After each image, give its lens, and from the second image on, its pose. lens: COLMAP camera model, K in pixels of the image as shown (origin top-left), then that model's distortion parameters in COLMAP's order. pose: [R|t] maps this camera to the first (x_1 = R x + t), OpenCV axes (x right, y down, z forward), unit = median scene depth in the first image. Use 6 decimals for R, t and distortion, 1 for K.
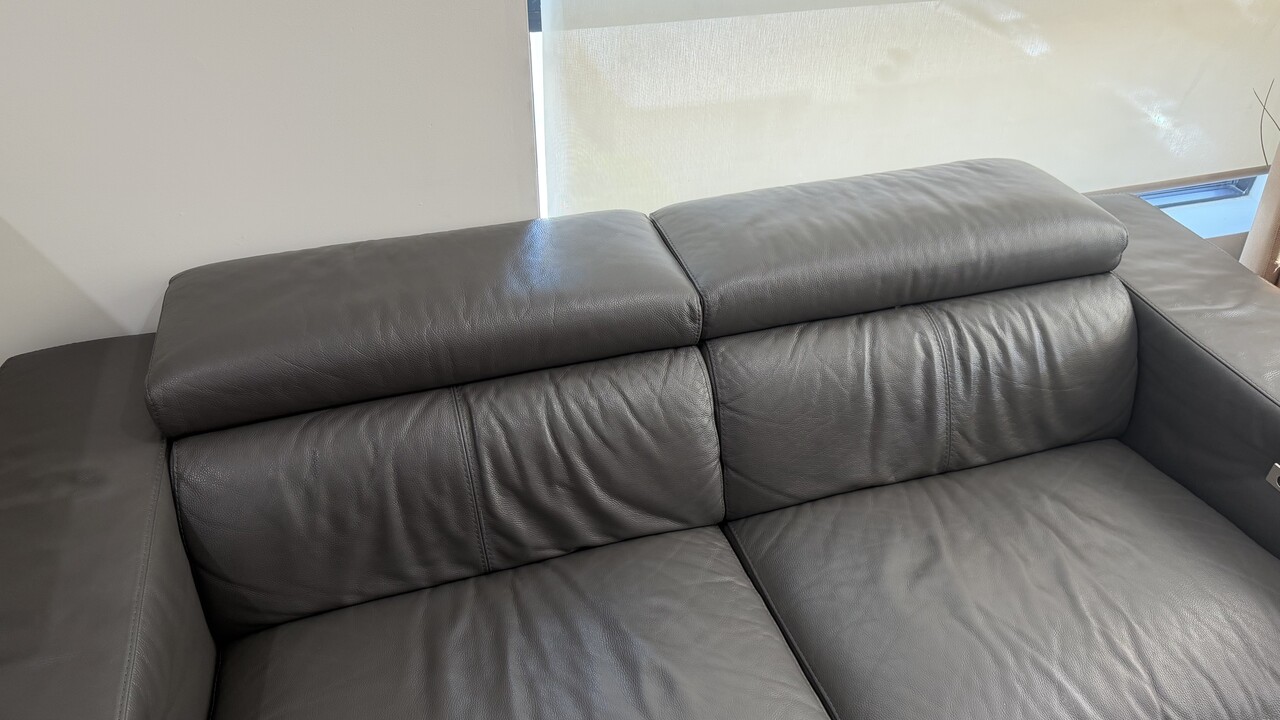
lens RADIAL K [[917.3, 0, 646.4], [0, 917.3, 361.1], [0, 0, 1]] dist [0.097714, -0.115753]
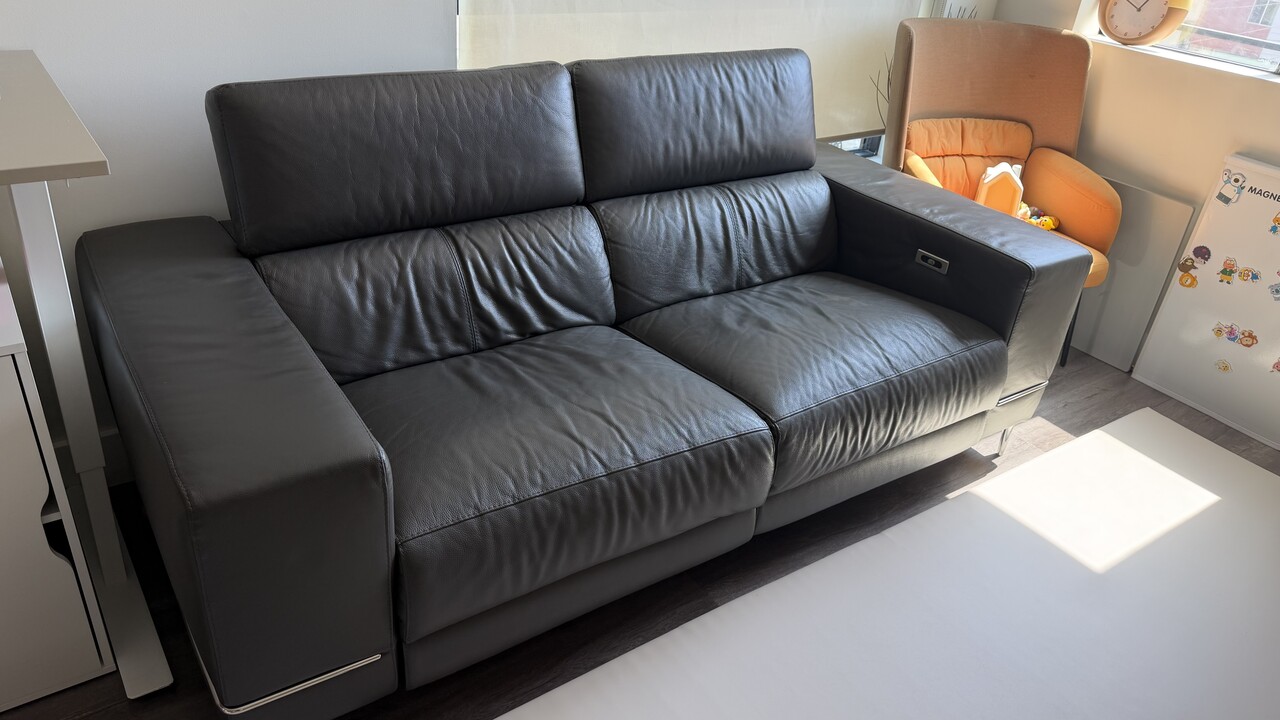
lens RADIAL K [[917.3, 0, 642.2], [0, 917.3, 370.2], [0, 0, 1]] dist [0.097714, -0.115753]
pose [[0.946531, -0.099853, 0.306772, -0.369343], [0.136739, 0.985430, -0.101147, 0.440378], [-0.292203, 0.137687, 0.946393, -0.459605]]
